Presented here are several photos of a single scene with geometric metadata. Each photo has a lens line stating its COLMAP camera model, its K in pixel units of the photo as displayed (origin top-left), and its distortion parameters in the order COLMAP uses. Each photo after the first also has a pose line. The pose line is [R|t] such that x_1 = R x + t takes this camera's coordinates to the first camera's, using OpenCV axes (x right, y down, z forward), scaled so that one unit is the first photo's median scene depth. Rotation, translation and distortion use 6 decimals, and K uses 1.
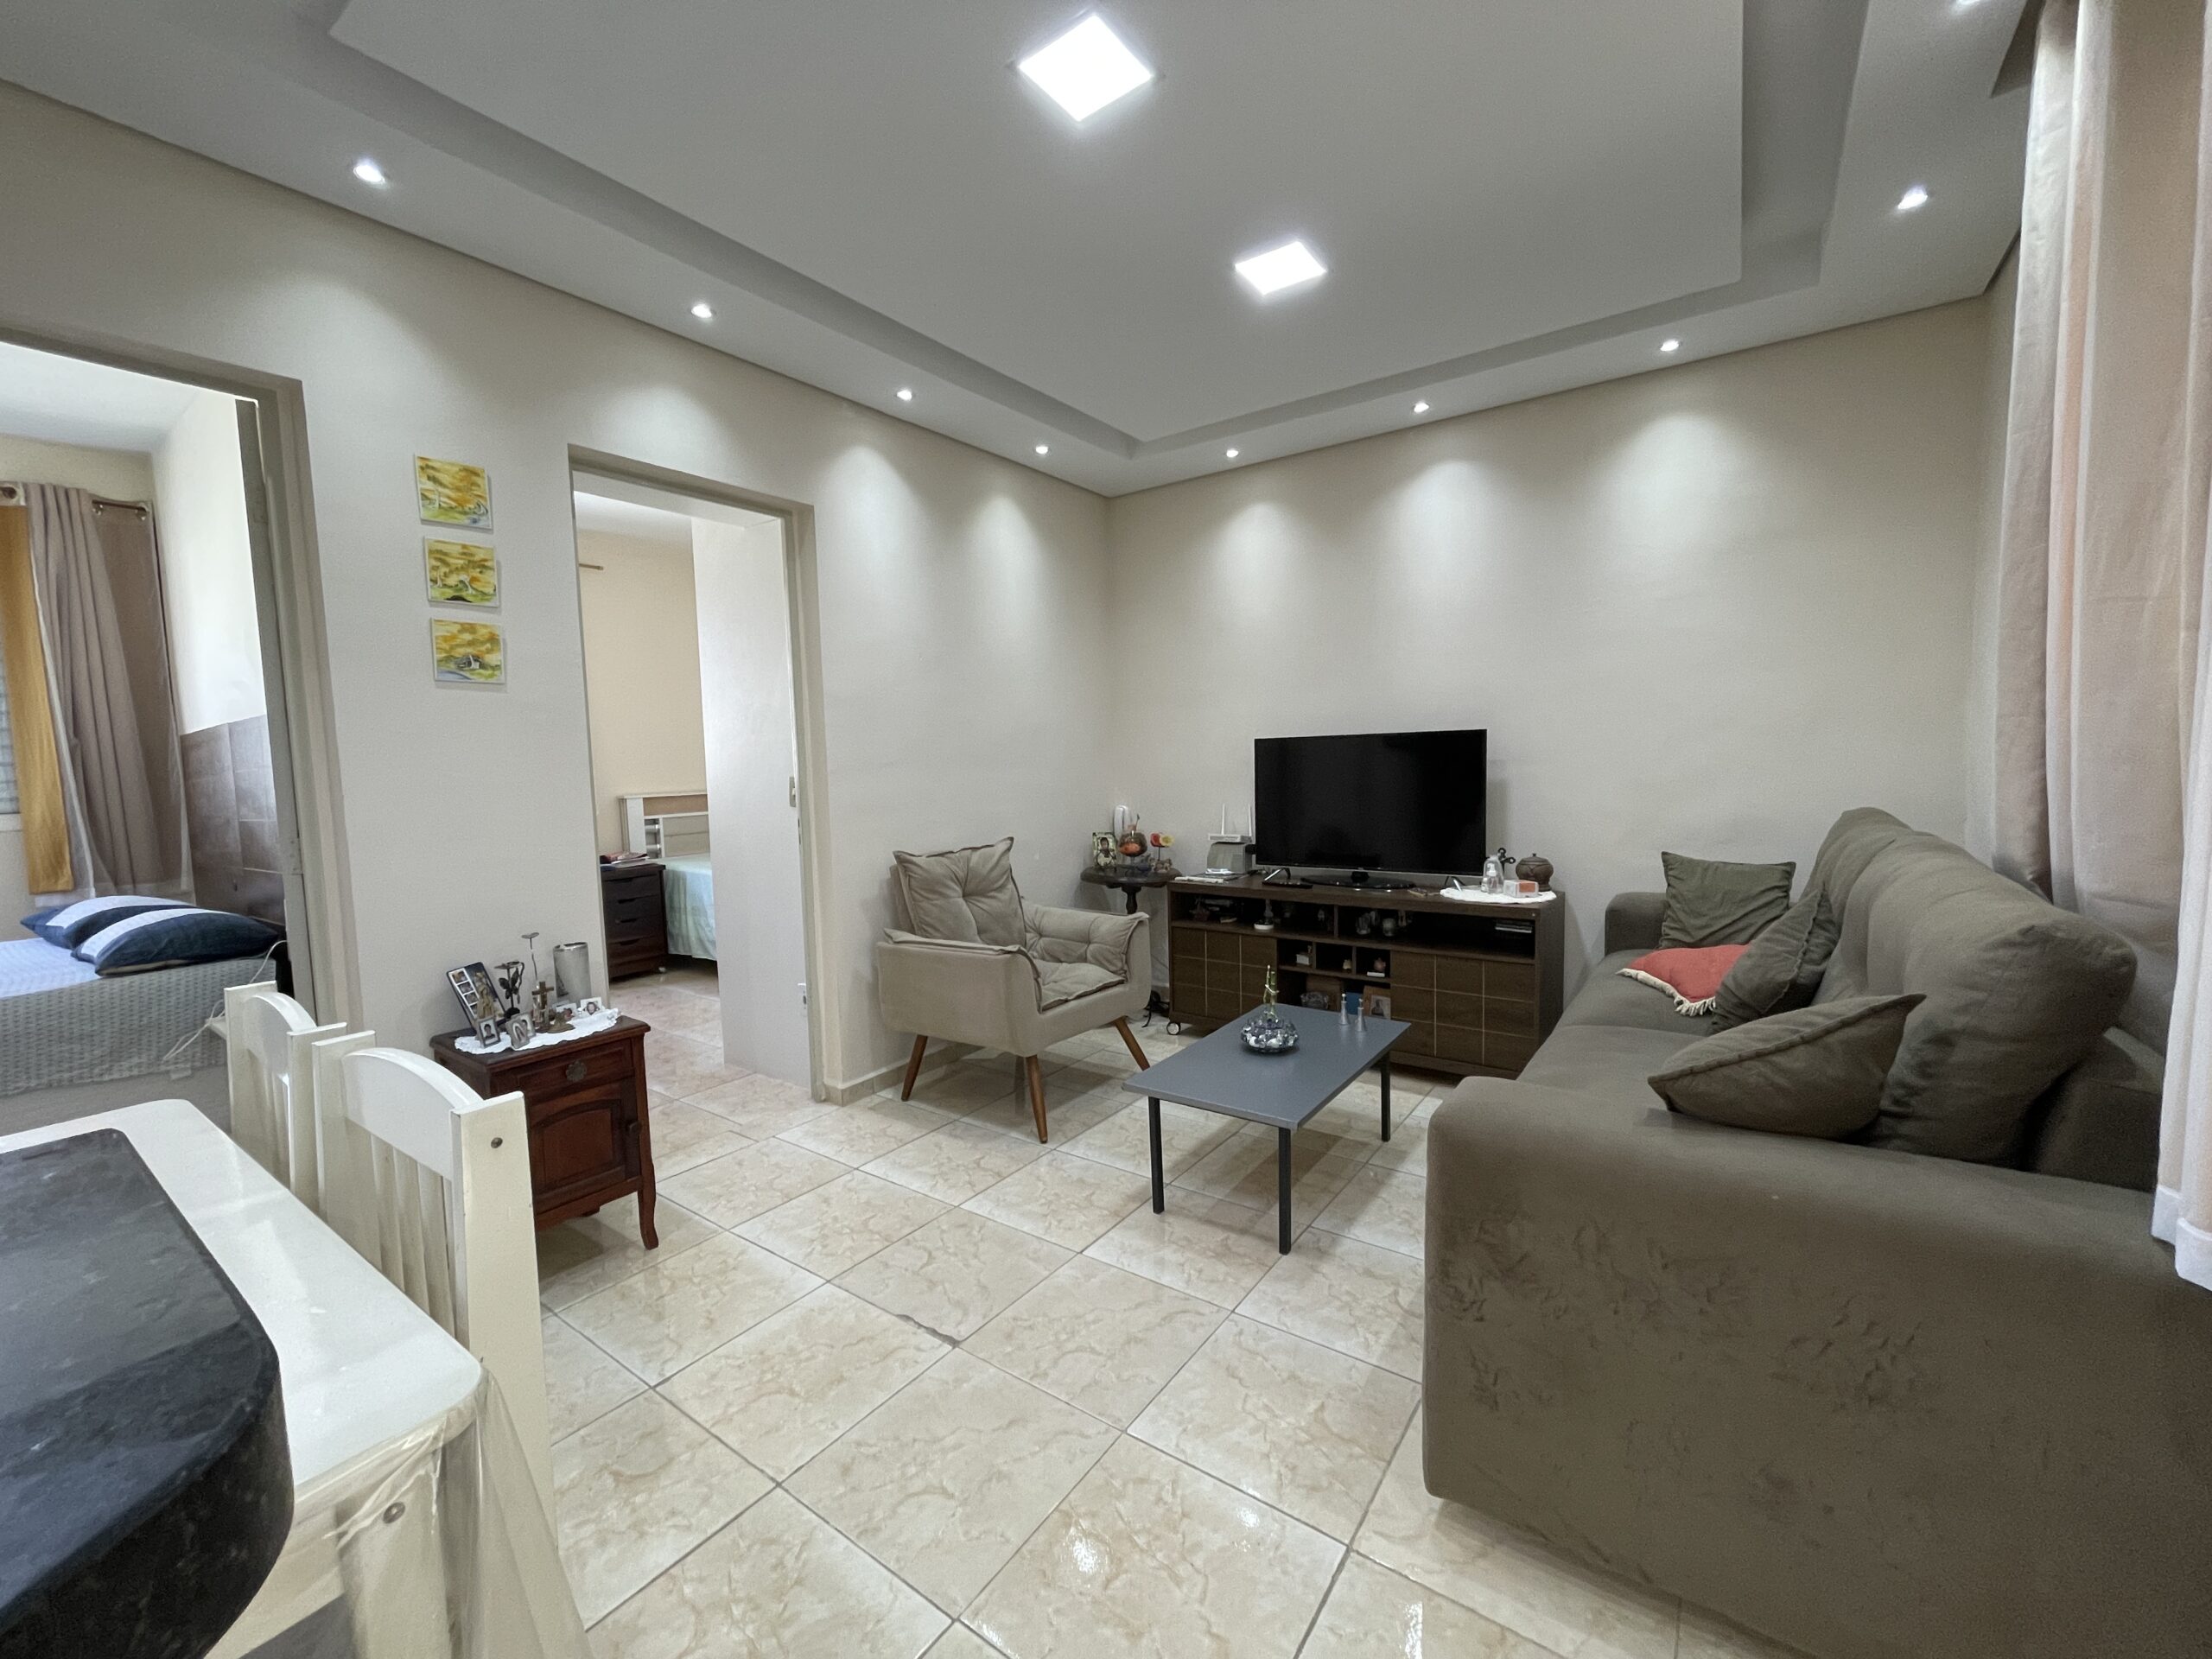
lens RADIAL K [[891.3, 0, 1111.8], [0, 891.3, 825.6], [0, 0, 1]] dist [-0.001686, 0.000062]
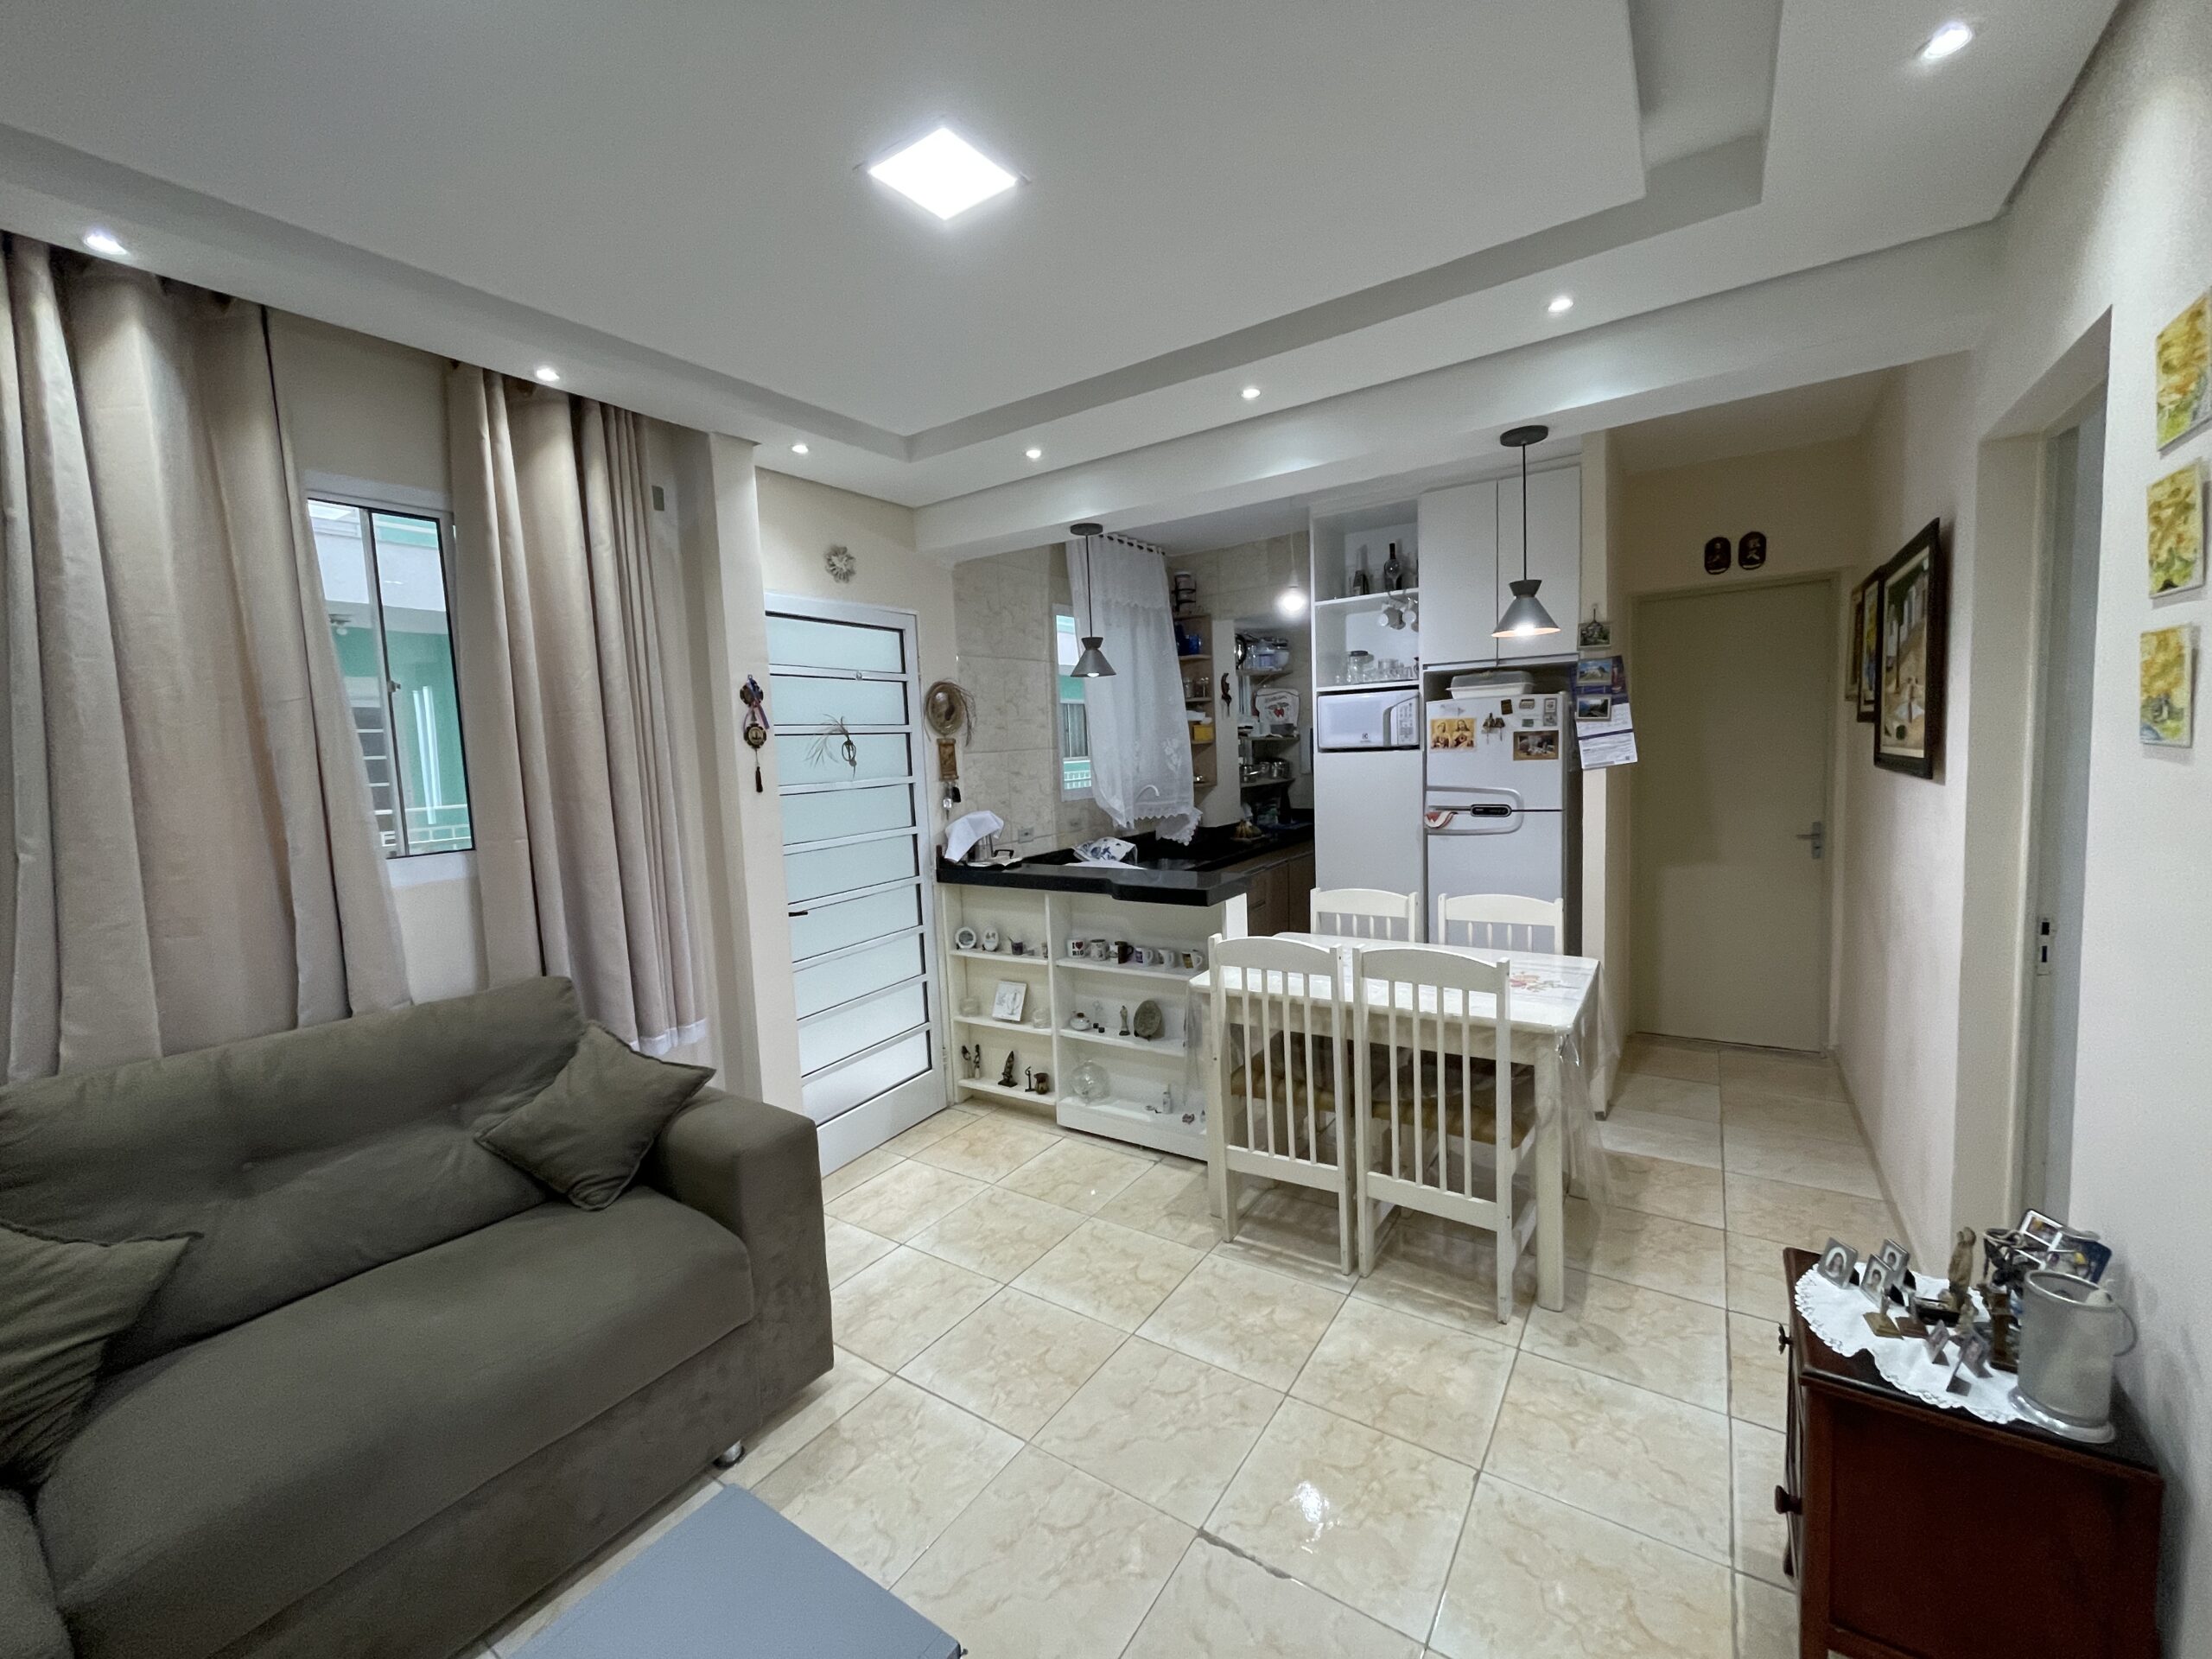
lens RADIAL K [[891.3, 0, 1107.2], [0, 891.3, 824.3], [0, 0, 1]] dist [-0.001686, 0.000062]
pose [[-0.997132, 0.074014, -0.015820, -0.086366], [0.070326, 0.983308, 0.167808, -0.212629], [0.027976, 0.166214, -0.985693, 1.301940]]
